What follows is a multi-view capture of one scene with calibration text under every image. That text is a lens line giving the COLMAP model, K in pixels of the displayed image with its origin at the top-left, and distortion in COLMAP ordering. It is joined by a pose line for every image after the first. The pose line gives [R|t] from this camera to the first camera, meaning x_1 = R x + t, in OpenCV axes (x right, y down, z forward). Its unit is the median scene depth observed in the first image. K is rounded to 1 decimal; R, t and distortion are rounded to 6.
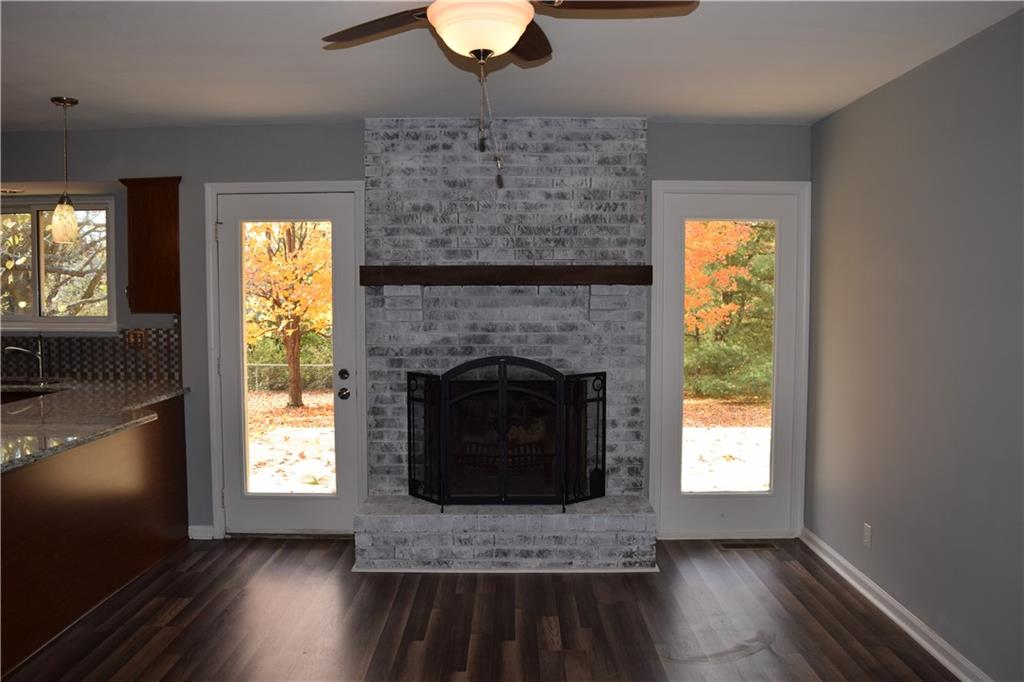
lens RADIAL K [[807.2, 0, 515.6], [0, 807.2, 341.0], [0, 0, 1]] dist [-0.094854, 0.026011]
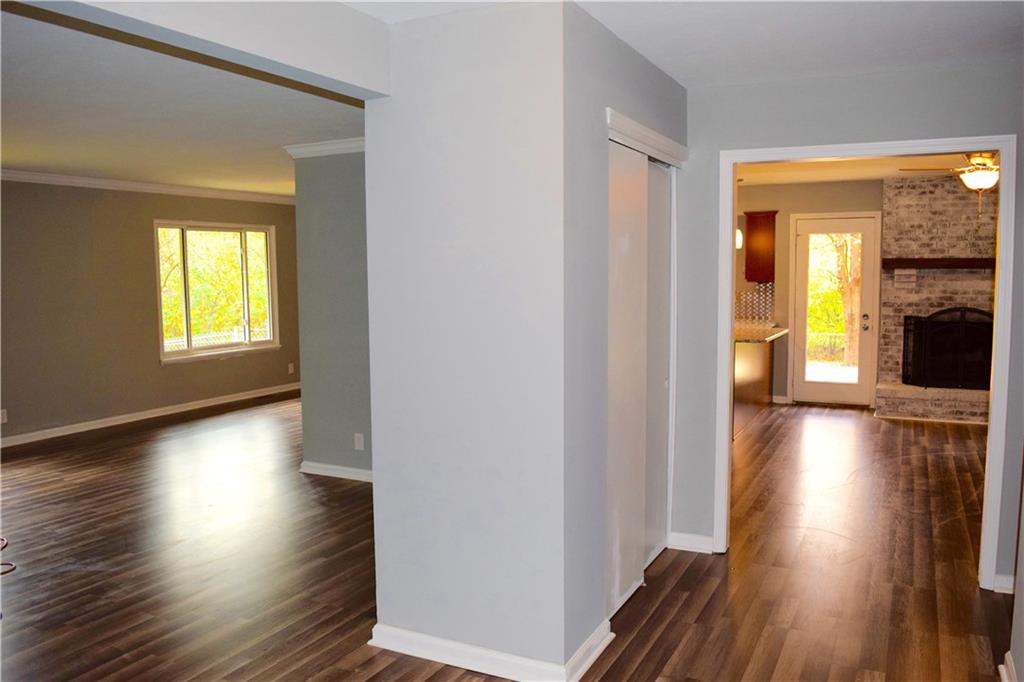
lens RADIAL K [[807.2, 0, 517.5], [0, 807.2, 343.0], [0, 0, 1]] dist [-0.094854, 0.026011]
pose [[0.894401, 0.034579, -0.445928, -0.119266], [-0.020614, 0.999134, 0.036132, 0.053993], [0.446792, -0.023124, 0.894339, -1.012722]]
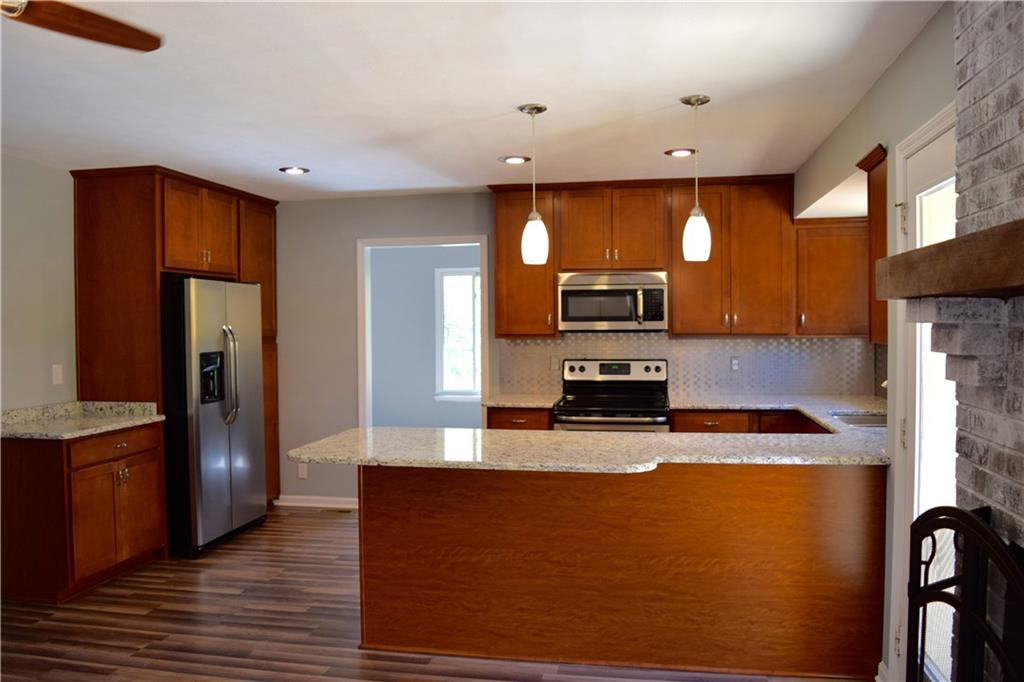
lens RADIAL K [[807.2, 0, 514.3], [0, 807.2, 339.9], [0, 0, 1]] dist [-0.094854, 0.026011]
pose [[-0.181122, 0.024290, -0.983161, 0.303714], [-0.051511, 0.998088, 0.034149, -0.048600], [0.982111, 0.056829, -0.179524, 0.836123]]
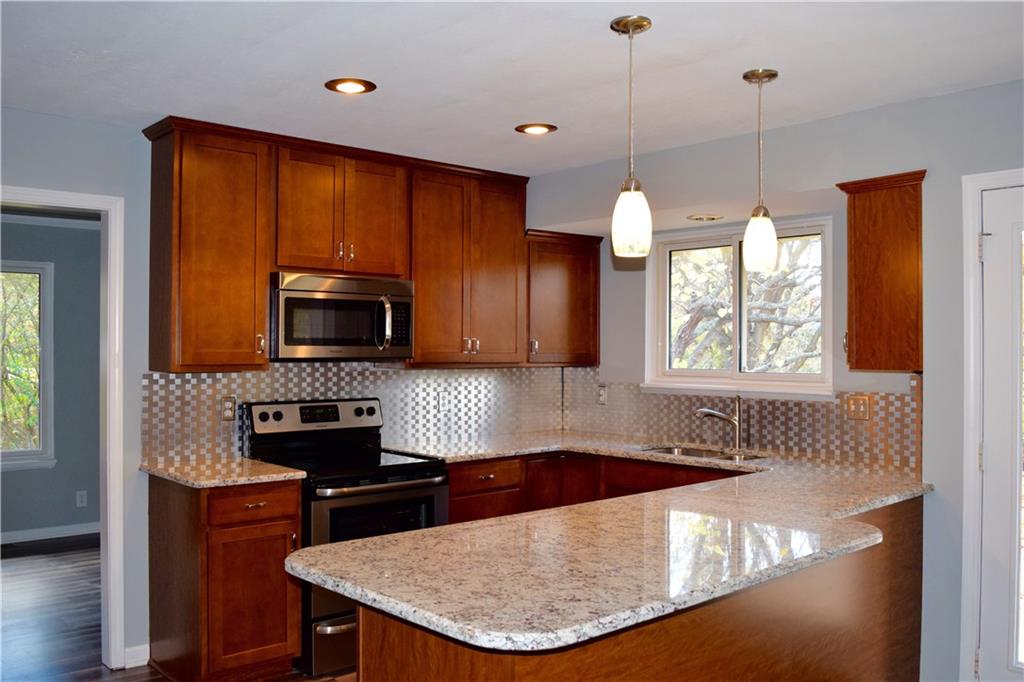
lens RADIAL K [[881.4, 0, 511.9], [0, 881.4, 342.3], [0, 0, 1]] dist [-0.077875, 0.006877]
pose [[0.674246, -0.003148, -0.738500, -0.118708], [-0.046357, 0.997838, -0.046577, -0.010631], [0.737050, 0.065639, 0.672643, 0.257757]]
